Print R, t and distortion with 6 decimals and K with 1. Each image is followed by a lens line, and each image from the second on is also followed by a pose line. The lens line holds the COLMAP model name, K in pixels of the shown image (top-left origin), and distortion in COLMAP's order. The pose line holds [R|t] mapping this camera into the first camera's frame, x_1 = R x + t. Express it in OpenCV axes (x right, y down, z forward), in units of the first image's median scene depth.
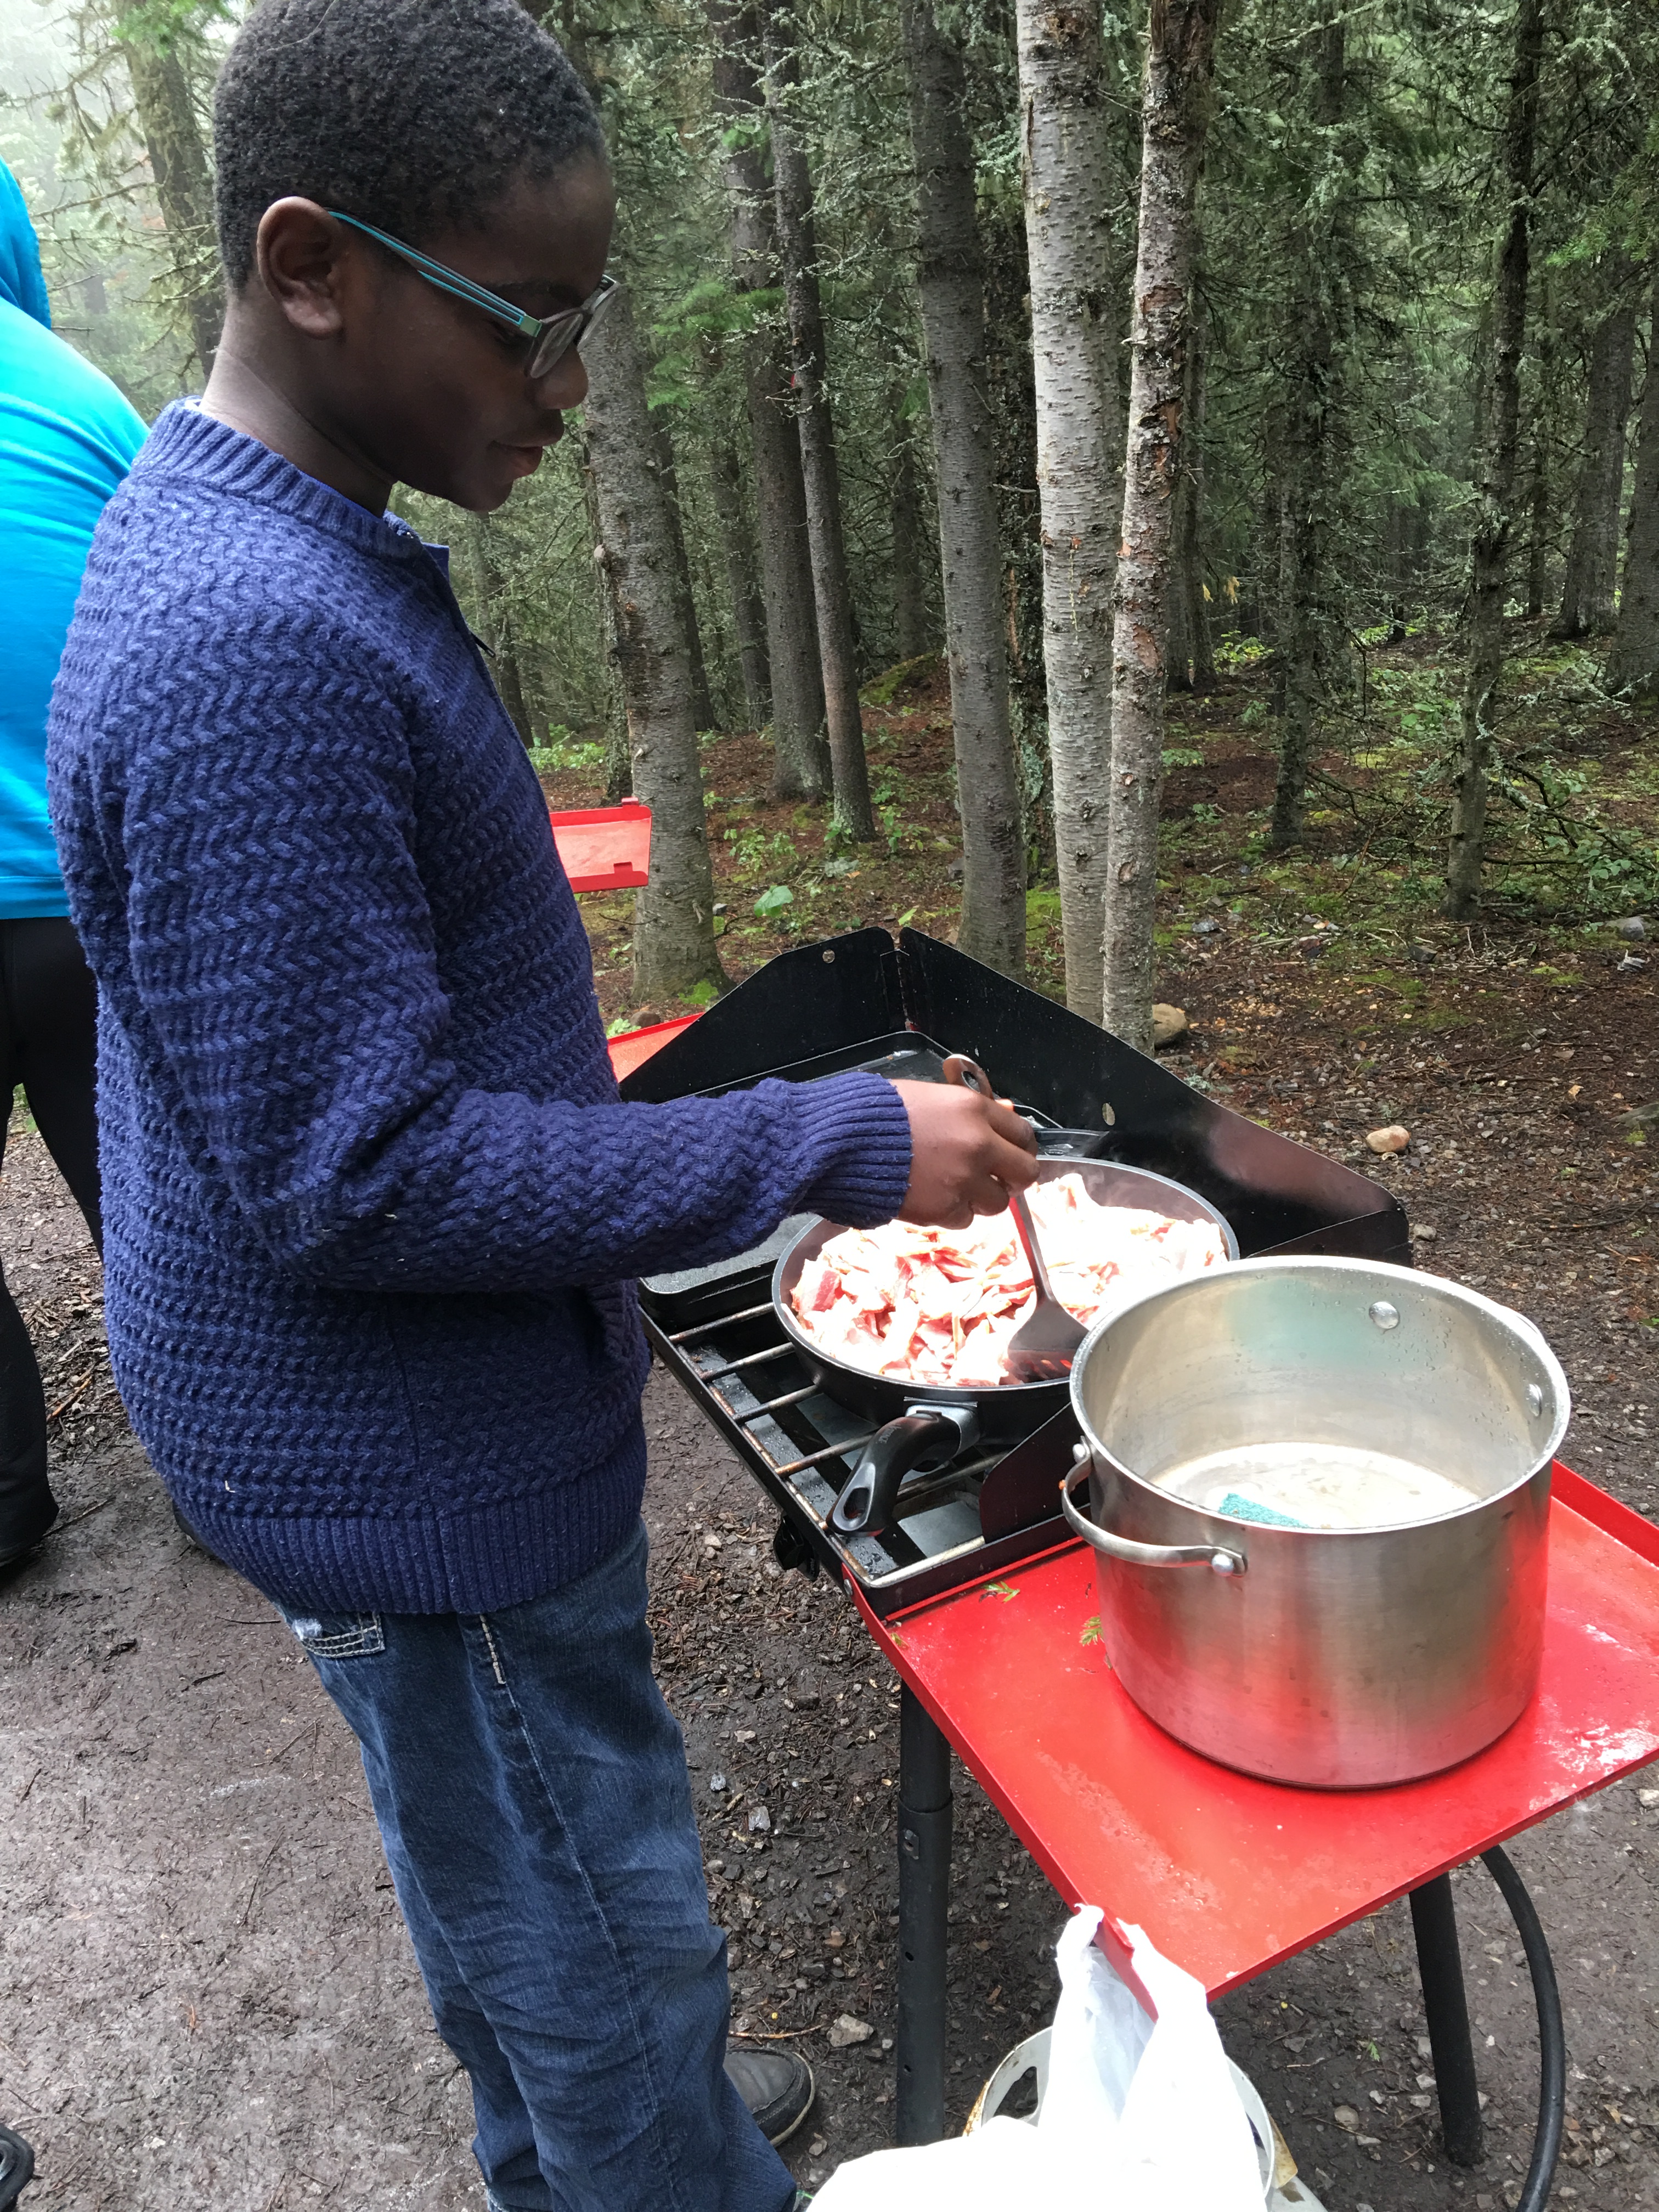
lens RADIAL K [[1867.9, 0, 835.0], [0, 1867.9, 1110.4], [0, 0, 1]] dist [0.022027, -0.004865]
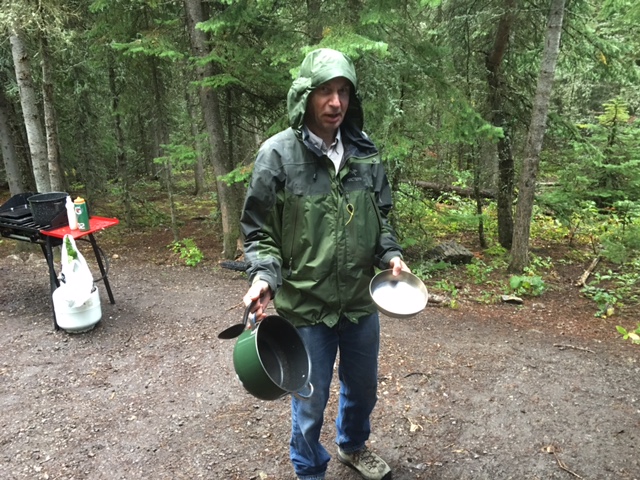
lens RADIAL K [[540.5, 0, 322.2], [0, 540.5, 238.9], [0, 0, 1]] dist [0.022027, -0.004865]
pose [[0.809270, -0.103583, 0.578233, -0.176071], [0.190257, 0.977492, -0.091171, 0.304793], [-0.555774, 0.183795, 0.810762, -0.900037]]
